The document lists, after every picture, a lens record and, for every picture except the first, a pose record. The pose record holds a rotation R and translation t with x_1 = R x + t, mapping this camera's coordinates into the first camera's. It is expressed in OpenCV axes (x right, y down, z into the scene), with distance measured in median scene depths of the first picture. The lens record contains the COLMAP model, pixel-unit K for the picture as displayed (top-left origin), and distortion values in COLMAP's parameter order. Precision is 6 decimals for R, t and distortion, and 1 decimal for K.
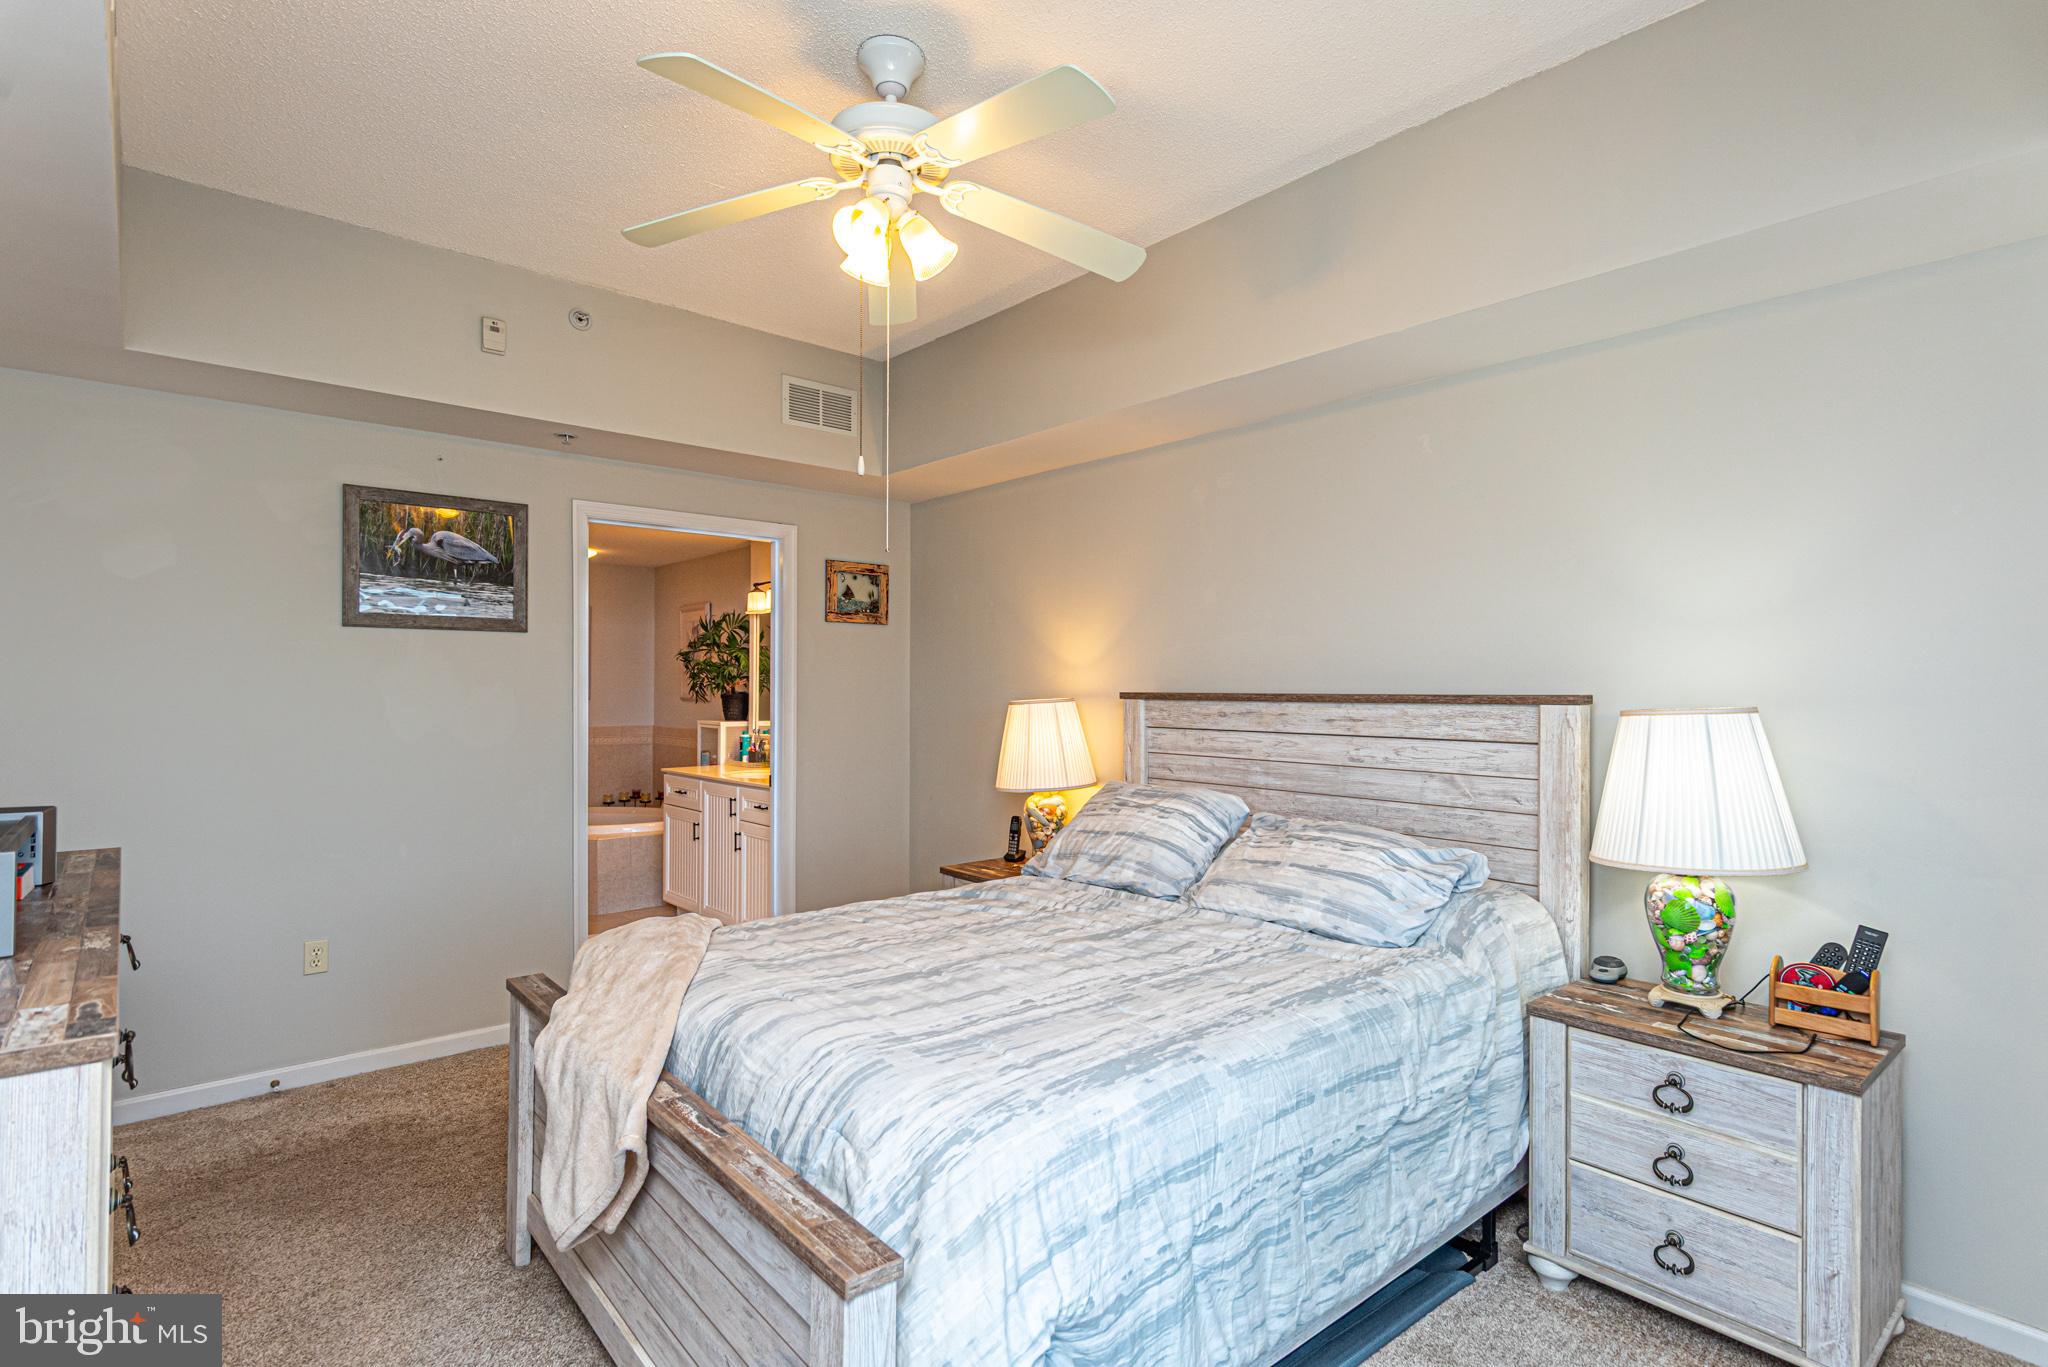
lens RADIAL K [[1019.9, 0, 976.6], [0, 1019.9, 678.1], [0, 0, 1]] dist [0.004645, -0.001105]
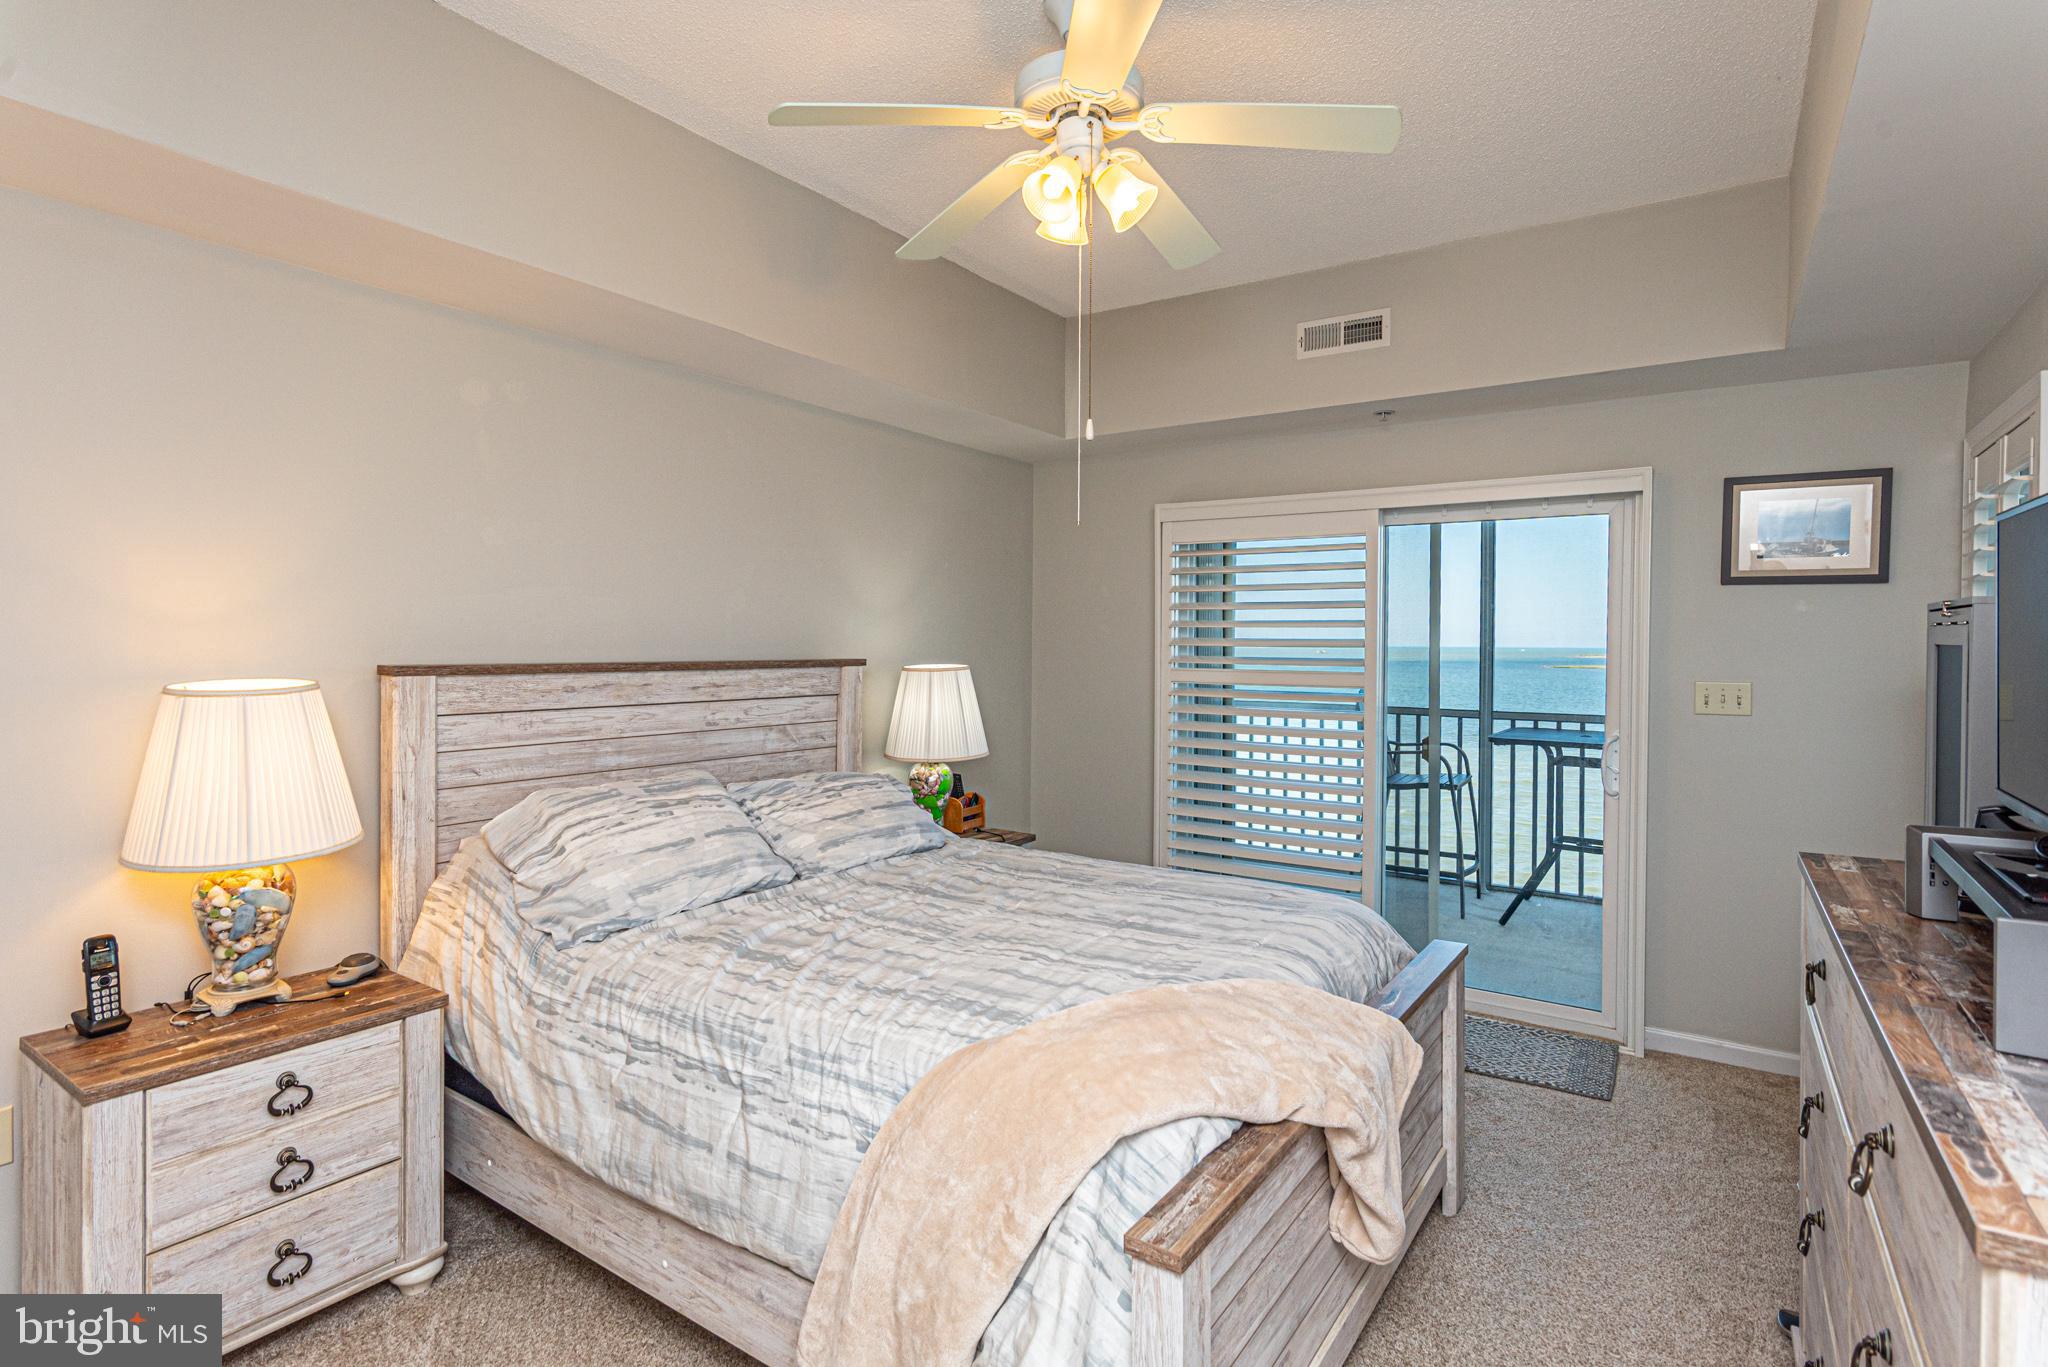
lens RADIAL K [[1019.9, 0, 1016.0], [0, 1019.9, 669.4], [0, 0, 1]] dist [0.004645, -0.001105]
pose [[-0.296094, -0.013889, 0.955058, -0.714336], [-0.000064, 0.999895, 0.014521, 0.009072], [-0.955159, 0.004238, -0.296064, 1.008349]]
